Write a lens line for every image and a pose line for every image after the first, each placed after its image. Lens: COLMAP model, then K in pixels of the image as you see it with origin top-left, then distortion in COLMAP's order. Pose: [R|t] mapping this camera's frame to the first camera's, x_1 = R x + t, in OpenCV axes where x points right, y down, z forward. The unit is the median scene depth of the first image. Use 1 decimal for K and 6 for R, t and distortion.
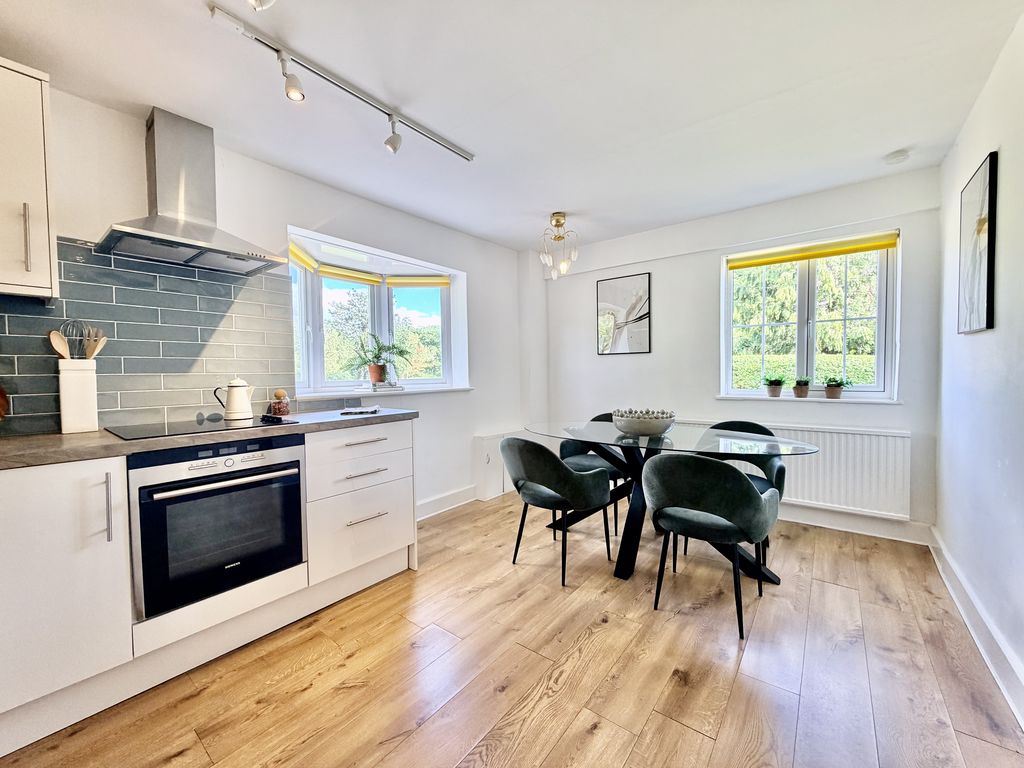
lens RADIAL K [[407.0, 0, 507.6], [0, 407.0, 386.2], [0, 0, 1]] dist [-0.002248, -0.000021]
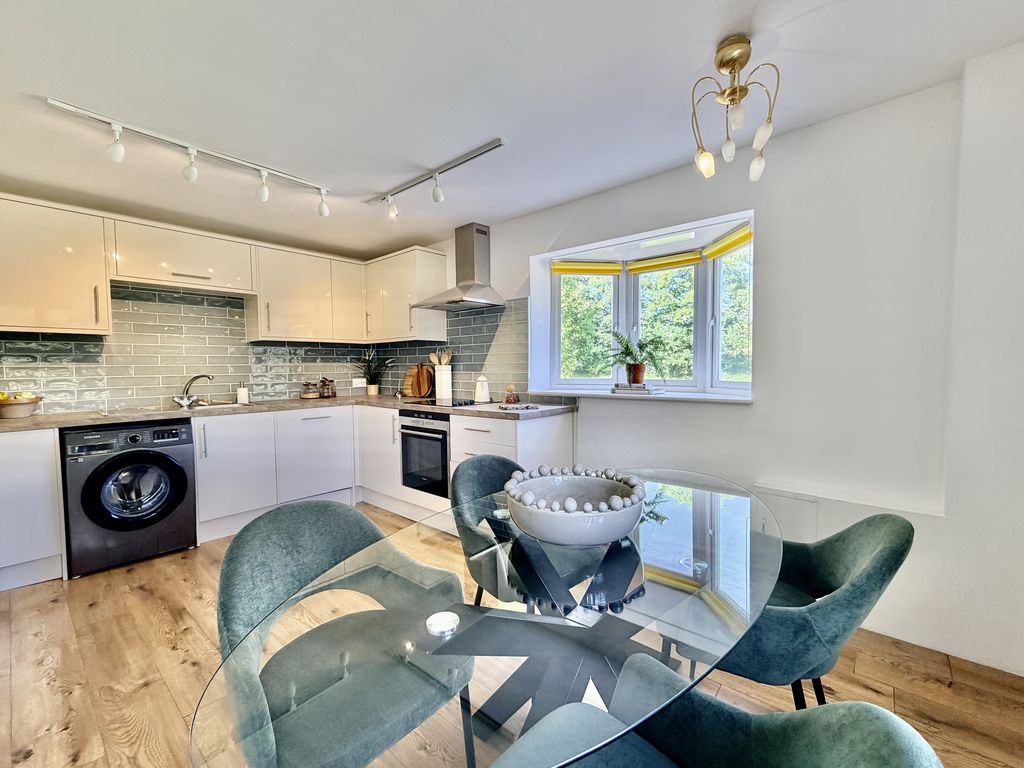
lens RADIAL K [[417.5, 0, 506.5], [0, 417.5, 385.2], [0, 0, 1]] dist [-0.001767, -0.000334]
pose [[-0.029221, 0.055882, -0.998010, 1.140470], [-0.026855, 0.998032, 0.056670, -0.094335], [0.999212, 0.028457, -0.027663, 1.383944]]
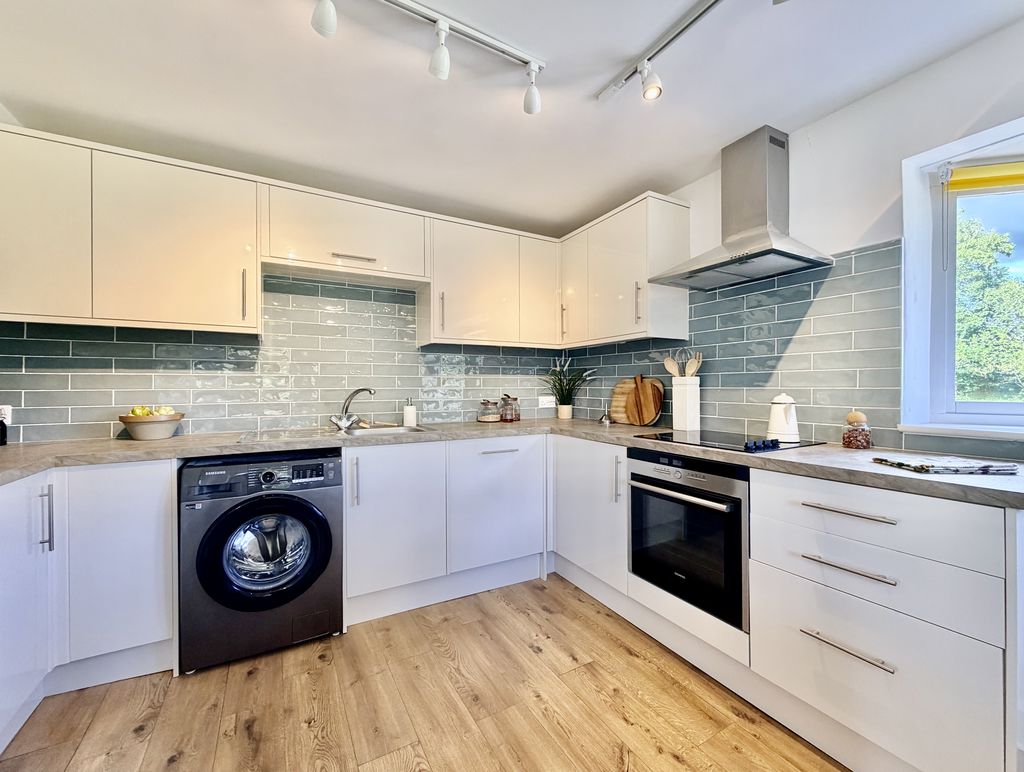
lens RADIAL K [[416.9, 0, 516.4], [0, 416.9, 388.7], [0, 0, 1]] dist [0.002973, 0.000364]
pose [[-0.359475, 0.015034, -0.933034, 0.444511], [-0.027965, 0.999248, 0.026875, -0.047758], [0.932736, 0.035753, -0.358784, 0.959487]]
